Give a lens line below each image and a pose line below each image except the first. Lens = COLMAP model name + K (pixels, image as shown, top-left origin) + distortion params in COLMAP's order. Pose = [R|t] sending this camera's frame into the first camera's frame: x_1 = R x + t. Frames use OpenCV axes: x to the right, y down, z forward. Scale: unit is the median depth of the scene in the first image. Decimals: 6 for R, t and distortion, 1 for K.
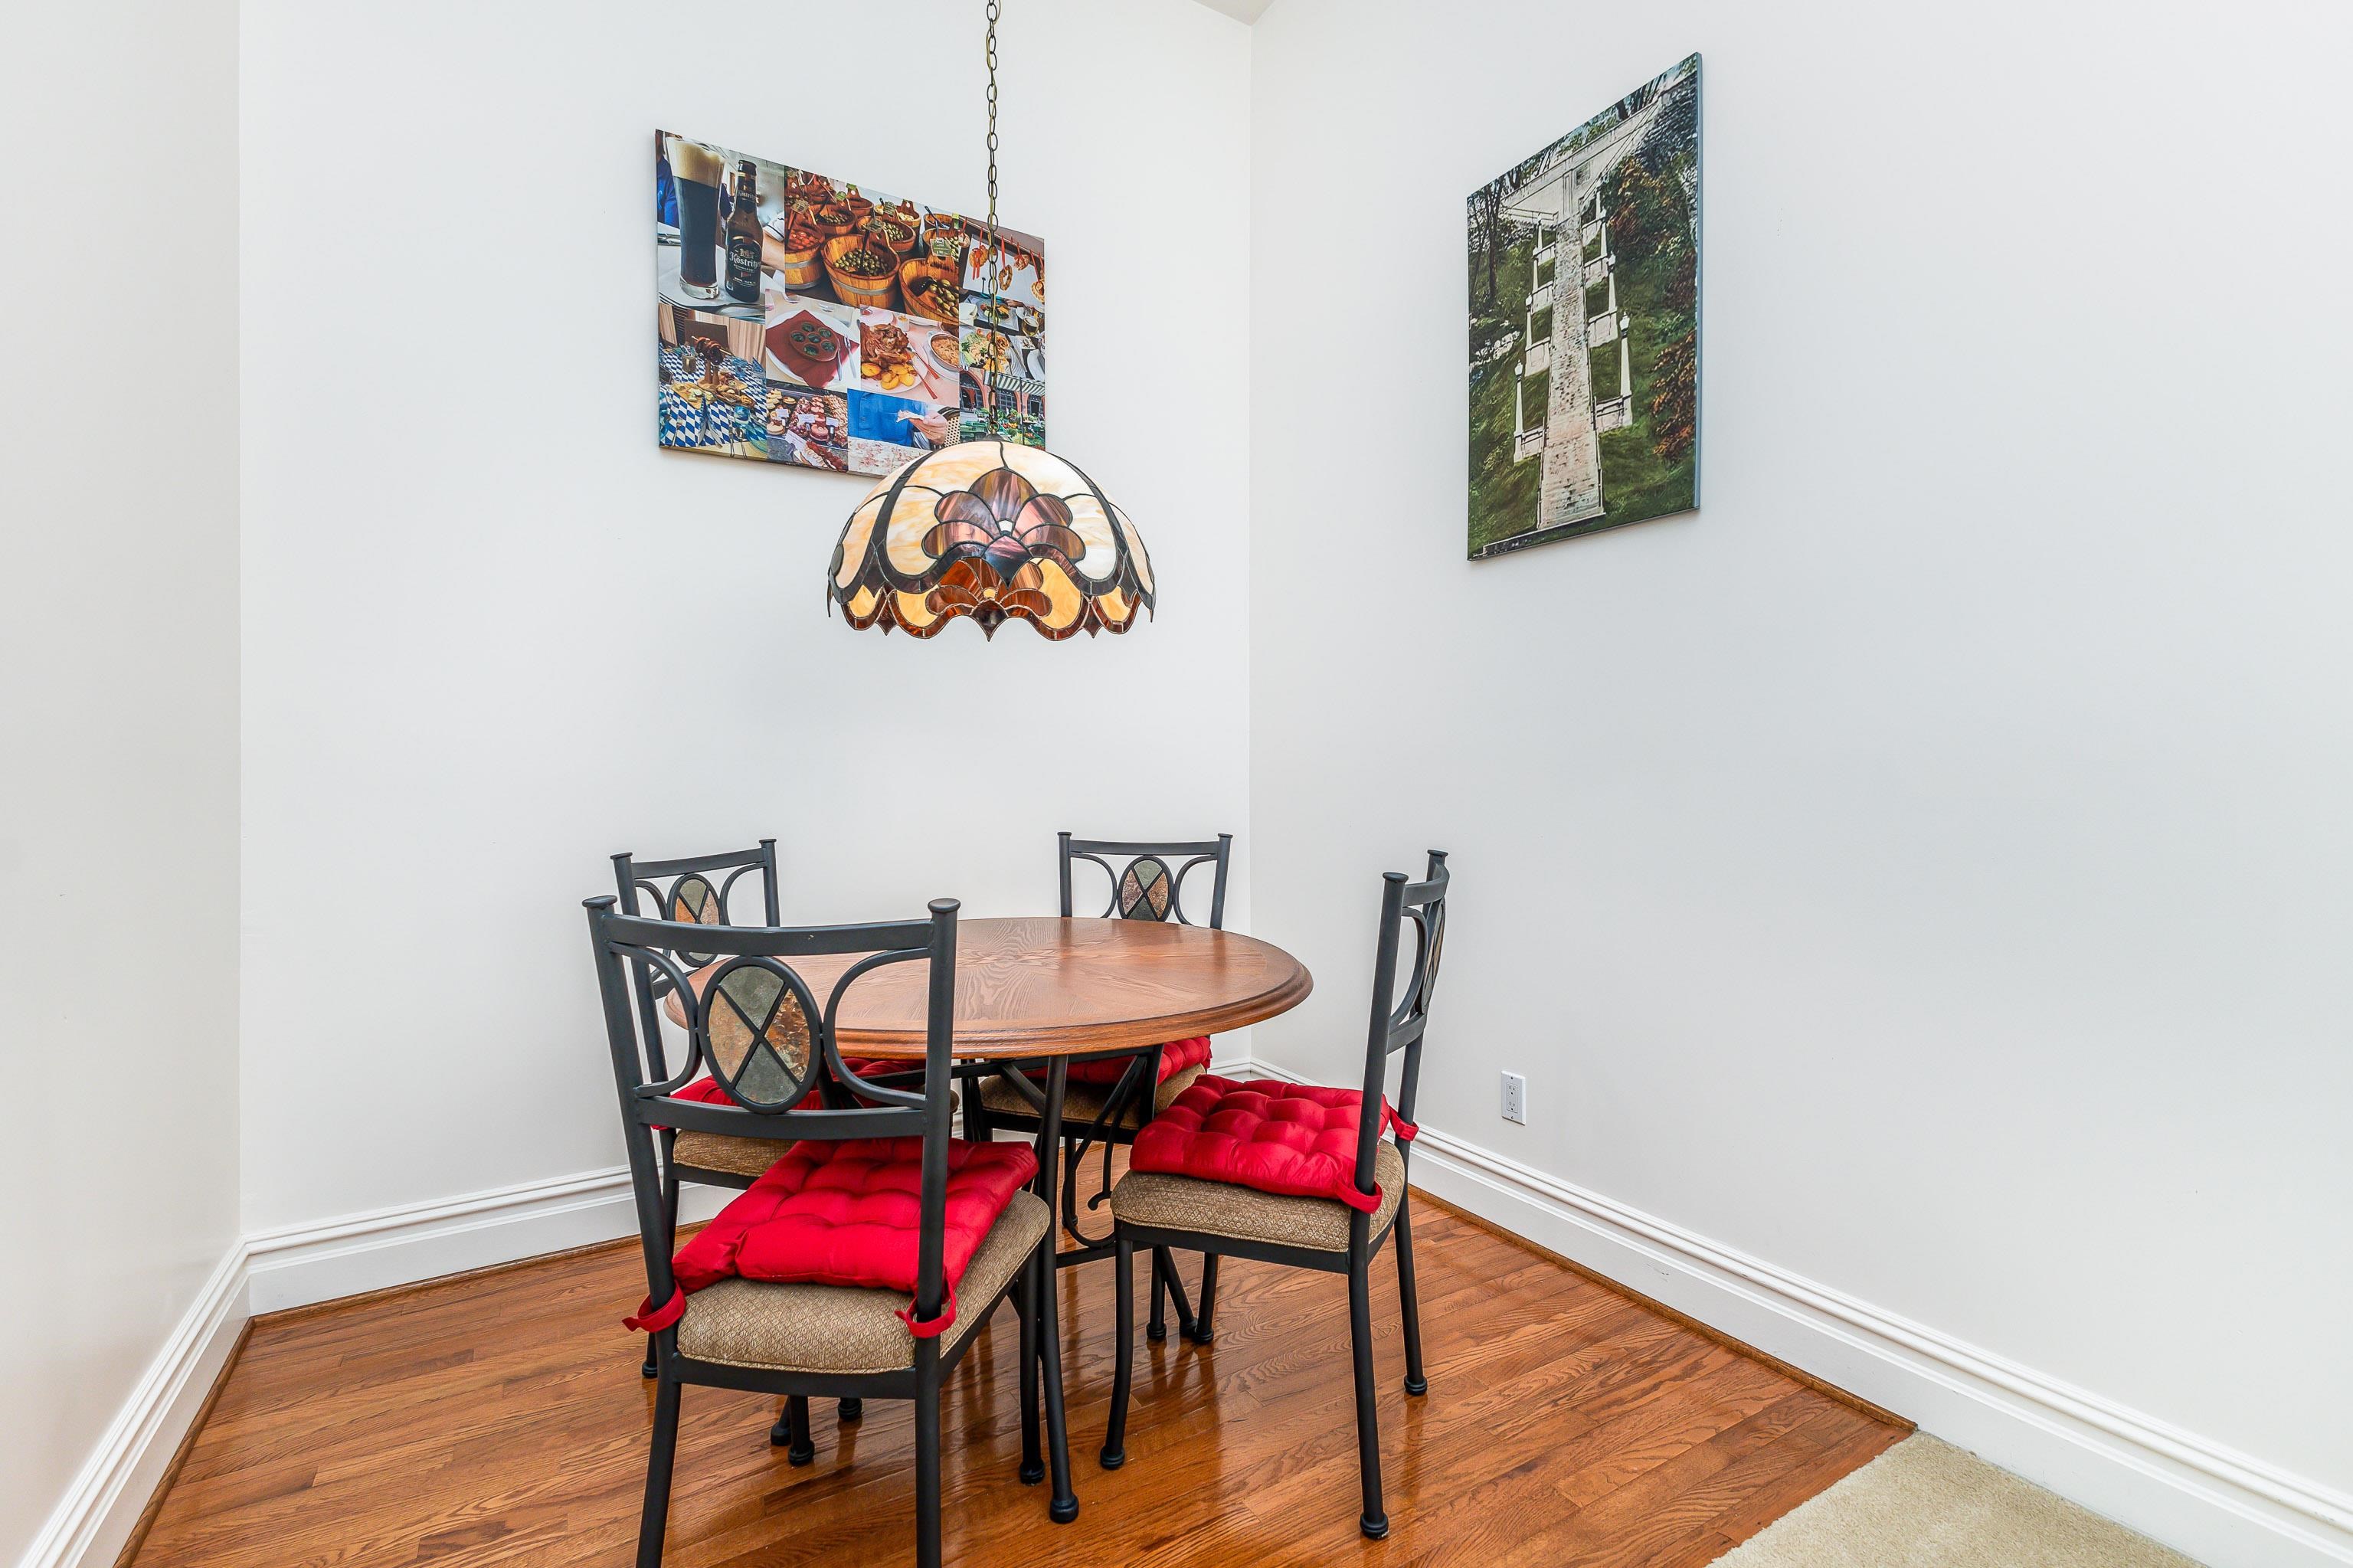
lens RADIAL K [[1037.5, 0, 1179.7], [0, 1037.5, 773.1], [0, 0, 1]] dist [0.010957, 0.000436]
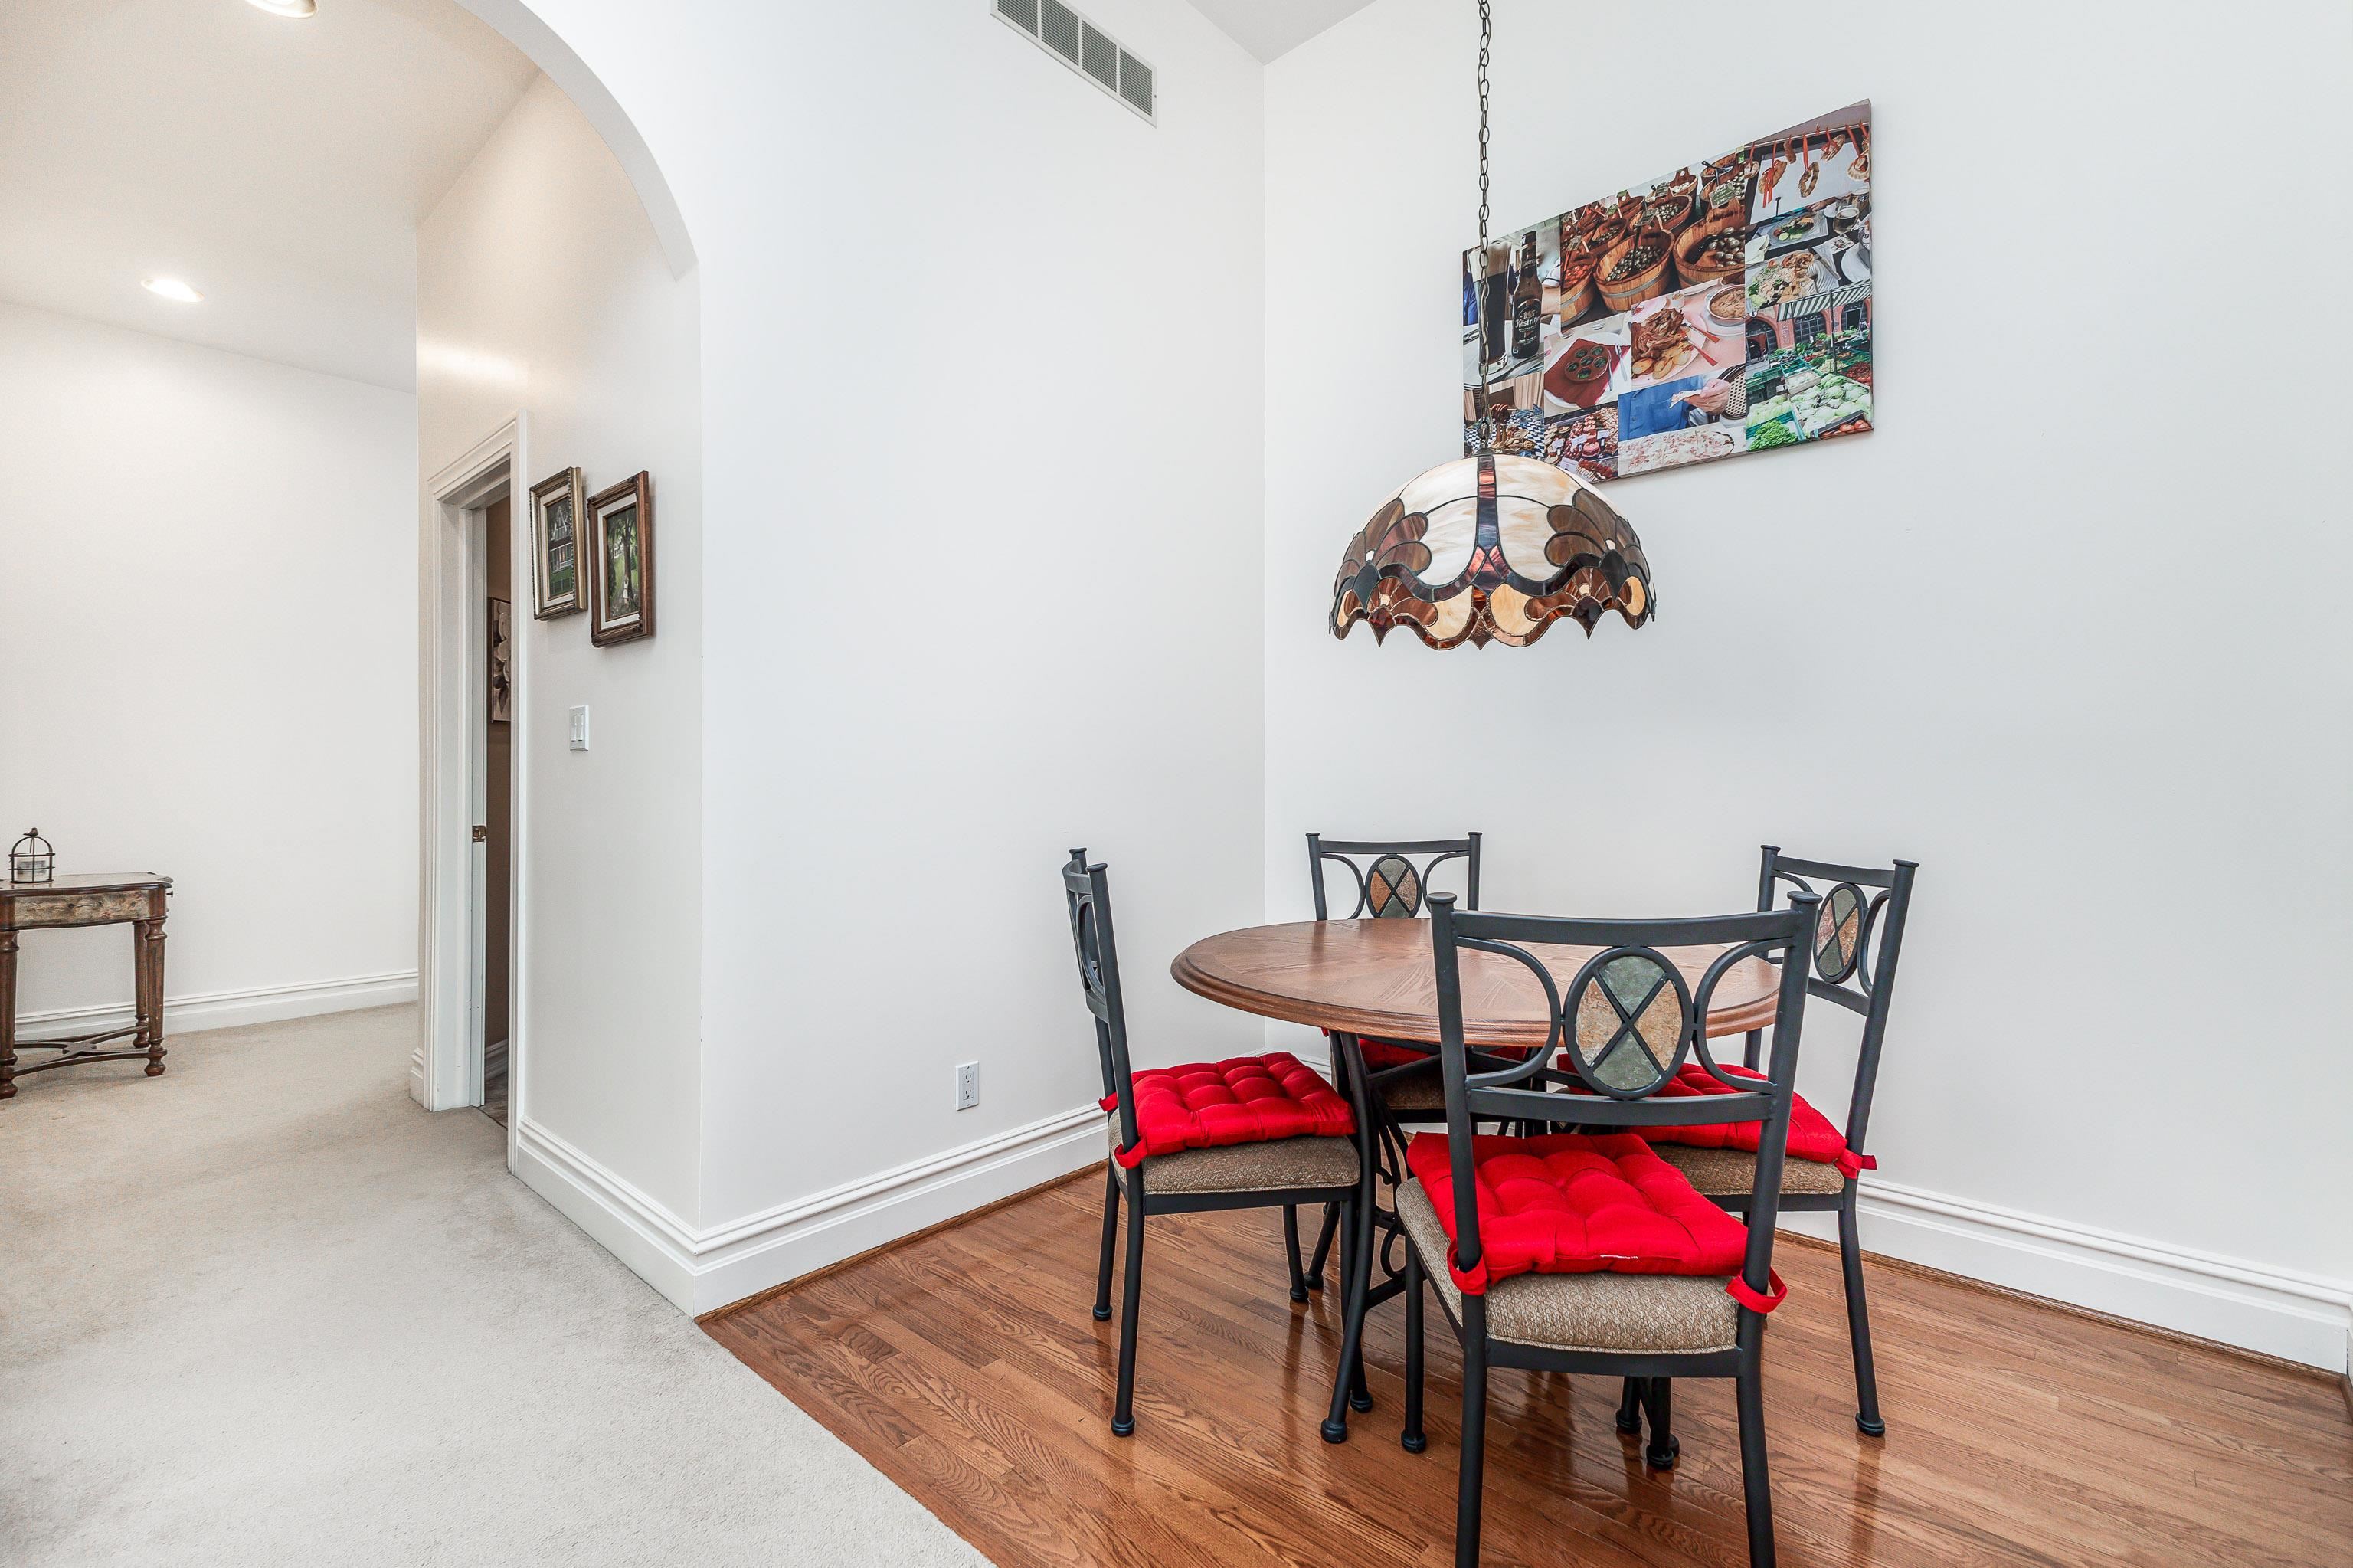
lens RADIAL K [[1037.5, 0, 1179.7], [0, 1037.5, 773.1], [0, 0, 1]] dist [0.010957, 0.000436]
pose [[0.293290, -0.002145, -0.956021, 0.526738], [0.001924, 0.999997, -0.001653, -0.000921], [0.956022, -0.001354, 0.293293, 0.295384]]
